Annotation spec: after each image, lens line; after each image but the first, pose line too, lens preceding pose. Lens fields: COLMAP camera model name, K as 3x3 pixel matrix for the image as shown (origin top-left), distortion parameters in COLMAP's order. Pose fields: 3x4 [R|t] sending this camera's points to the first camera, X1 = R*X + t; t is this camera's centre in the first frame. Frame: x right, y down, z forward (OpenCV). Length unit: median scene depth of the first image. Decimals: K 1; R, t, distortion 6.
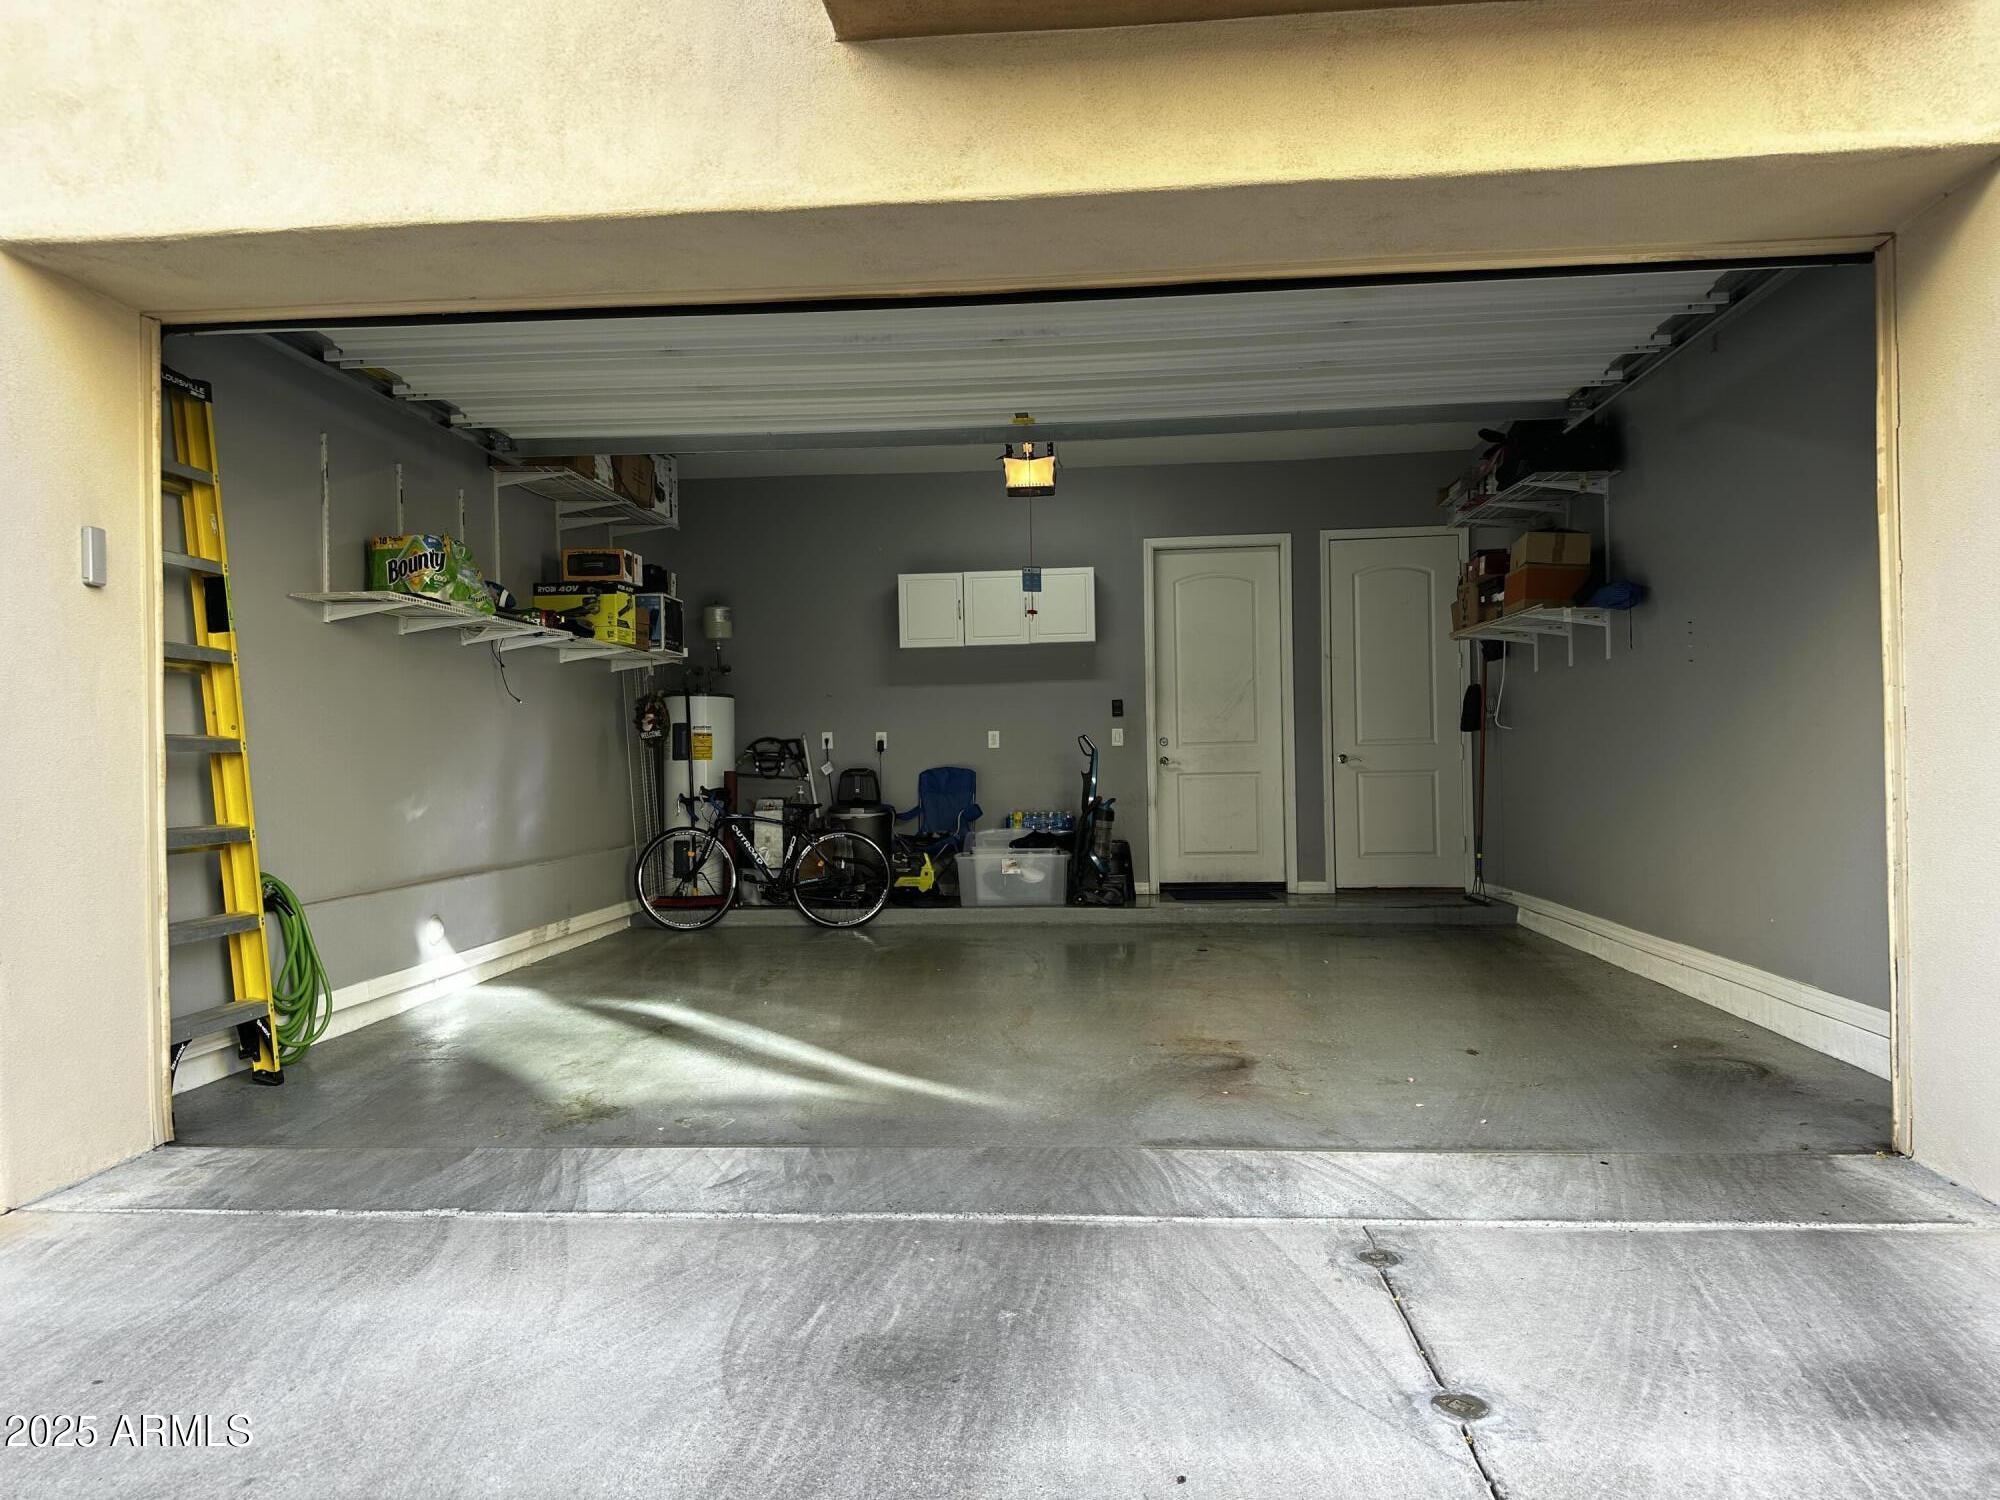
lens RADIAL K [[1408.7, 0, 998.6], [0, 1408.7, 755.4], [0, 0, 1]] dist [-0.006122, 0.003801]
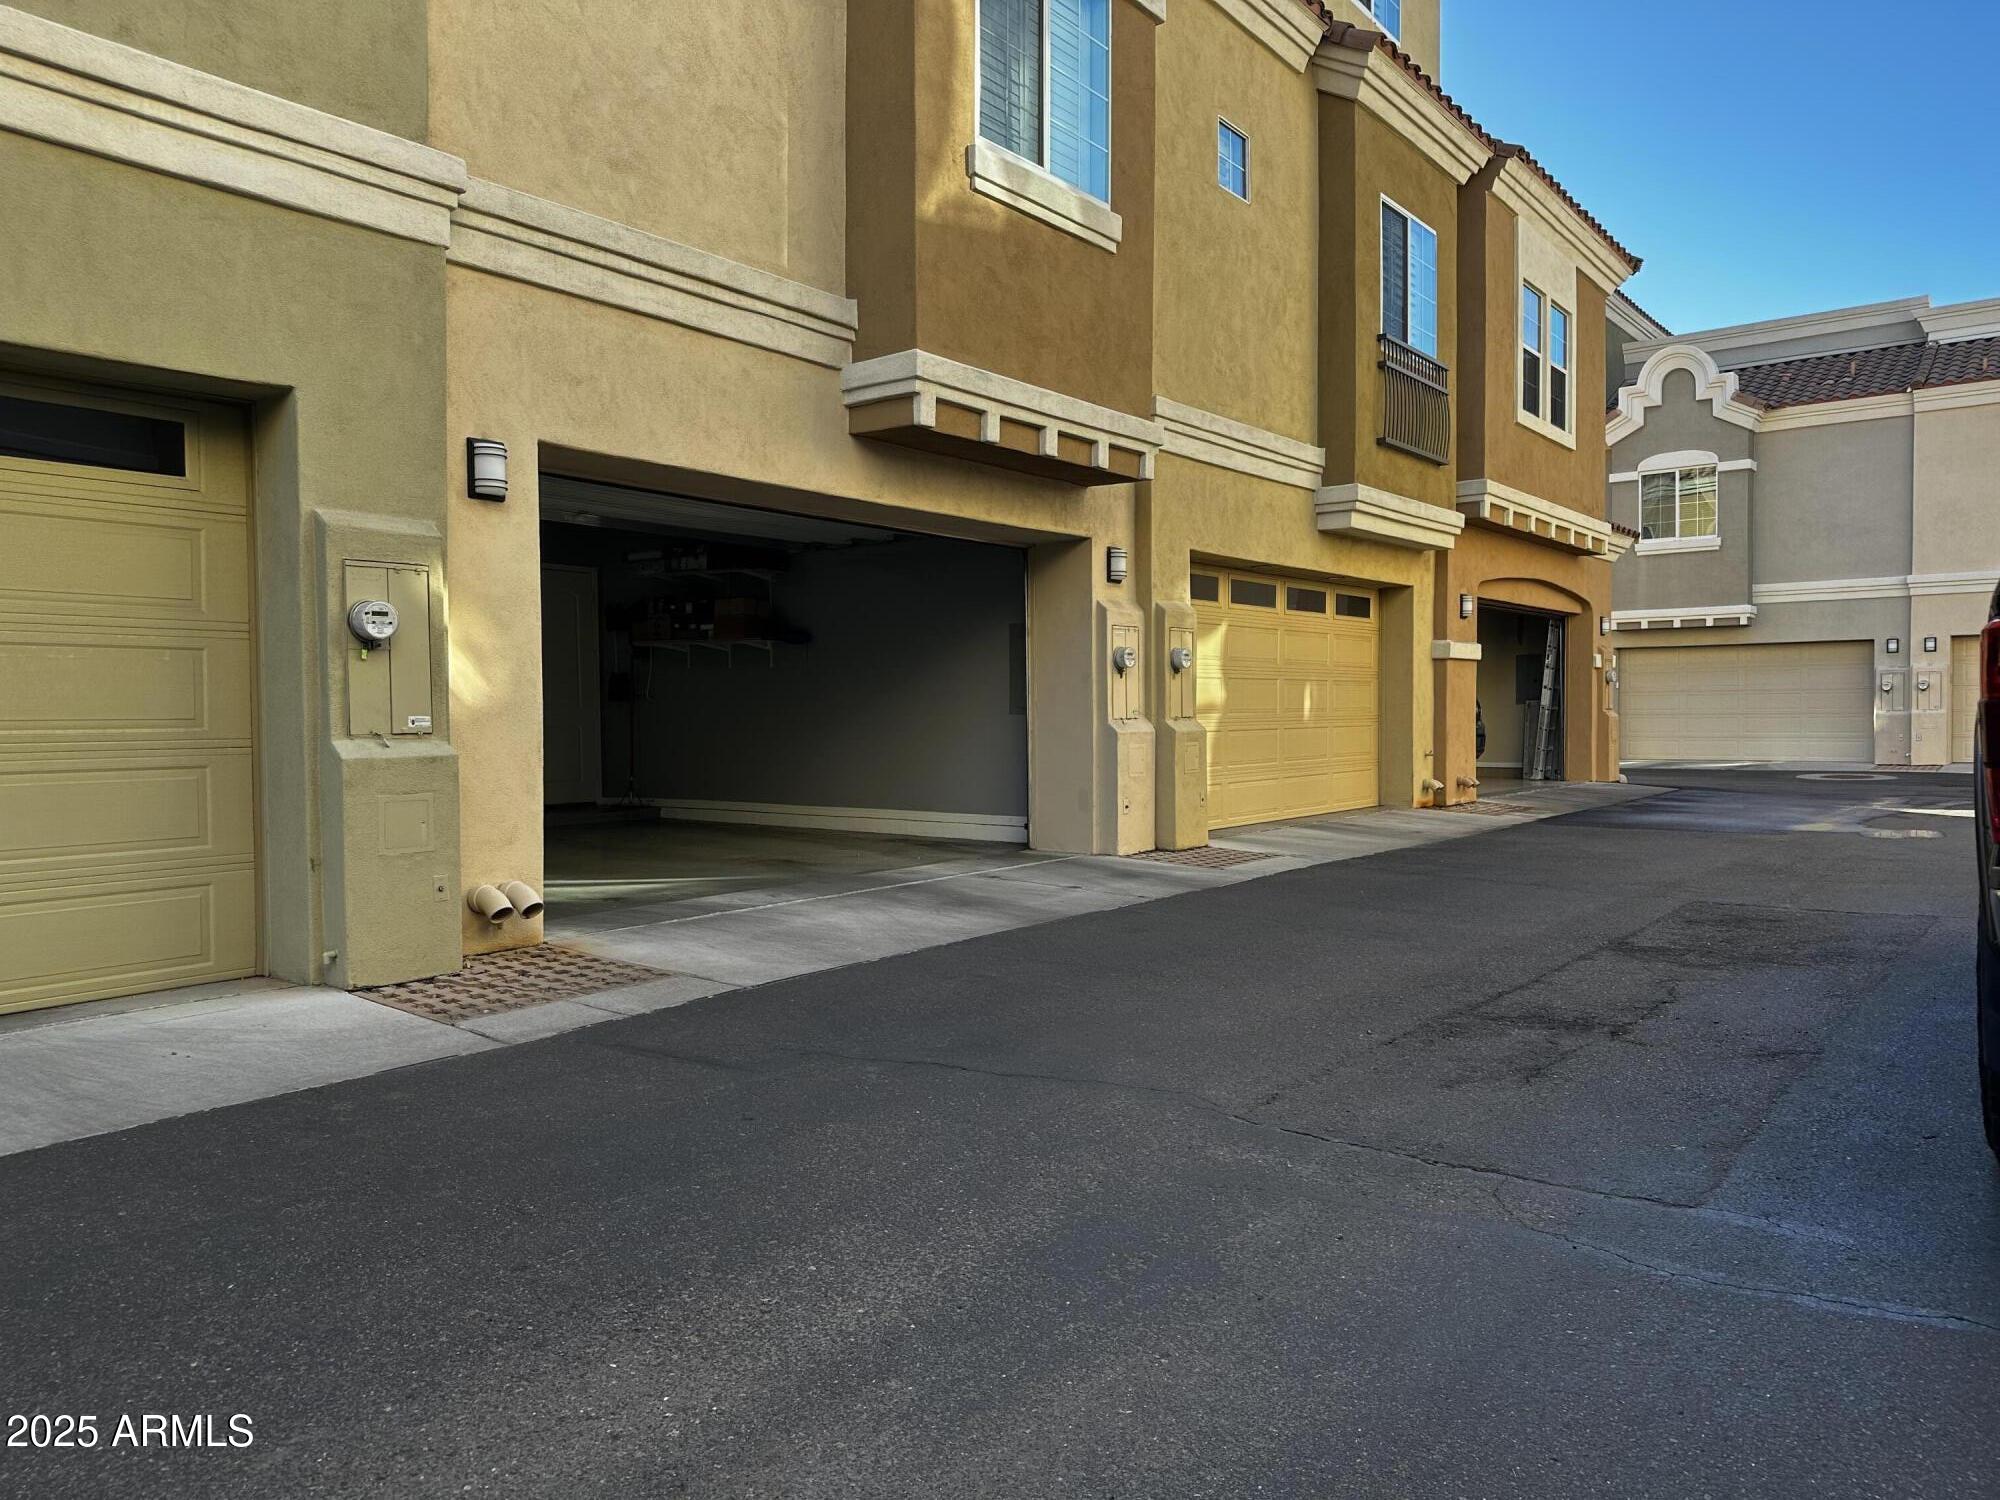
lens RADIAL K [[1408.7, 0, 999.5], [0, 1408.7, 748.3], [0, 0, 1]] dist [-0.006122, 0.003801]
pose [[0.544885, -0.002430, 0.838507, -2.046462], [-0.010541, 0.999897, 0.009748, 0.037713], [-0.838445, -0.014150, 0.544803, -0.619422]]
